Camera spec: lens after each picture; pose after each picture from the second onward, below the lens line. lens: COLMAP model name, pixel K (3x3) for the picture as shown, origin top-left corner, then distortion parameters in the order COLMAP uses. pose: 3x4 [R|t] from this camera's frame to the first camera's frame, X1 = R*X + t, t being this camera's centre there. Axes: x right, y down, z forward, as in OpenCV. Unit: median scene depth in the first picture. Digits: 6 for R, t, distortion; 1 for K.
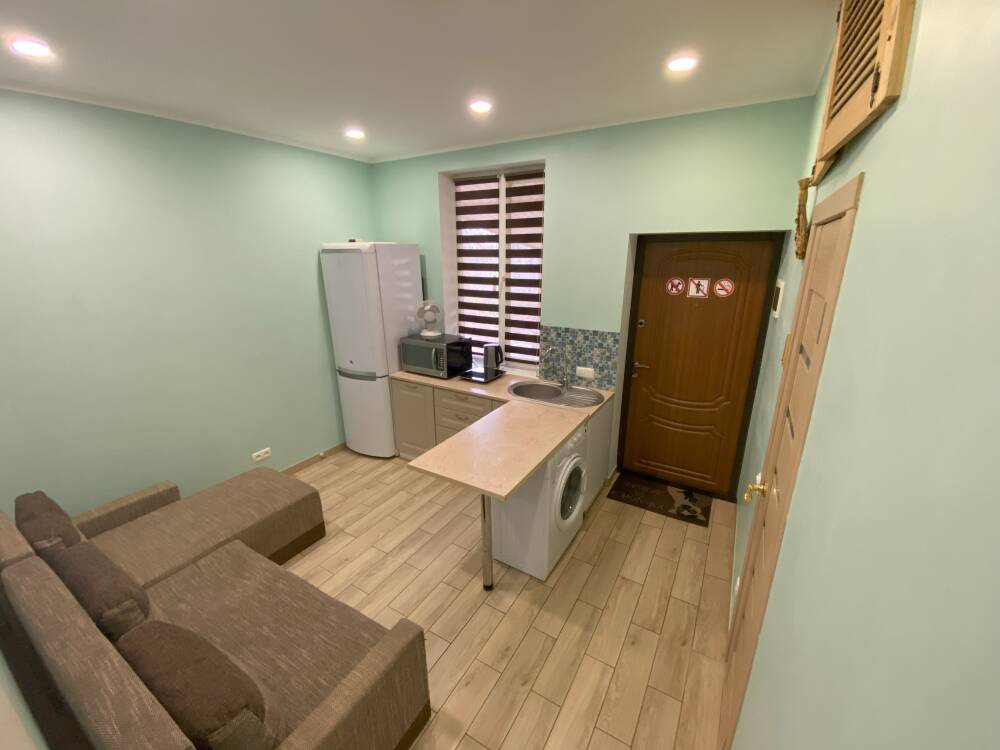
lens RADIAL K [[406.9, 0, 503.7], [0, 406.9, 377.2], [0, 0, 1]] dist [-0.025461, -0.000582]
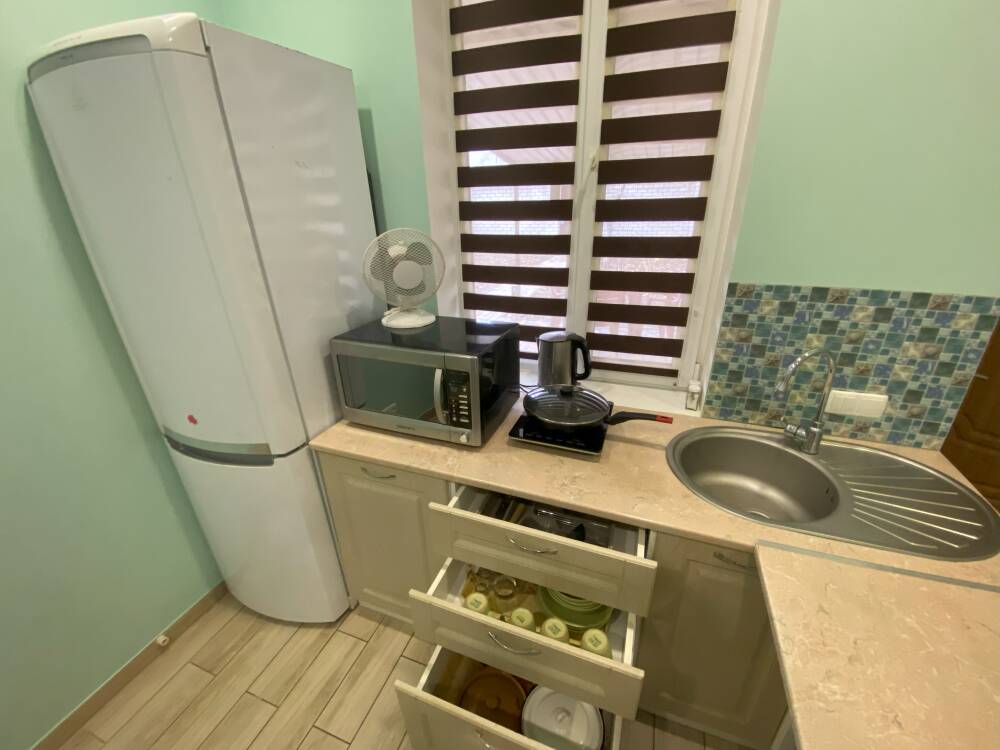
lens RADIAL K [[406.9, 0, 495.8], [0, 406.9, 373.0], [0, 0, 1]] dist [-0.025461, -0.000582]
pose [[0.983549, -0.092161, 0.155364, -0.168318], [0.075375, 0.990993, 0.110686, -0.096226], [-0.164166, -0.097154, 0.981637, 0.621198]]
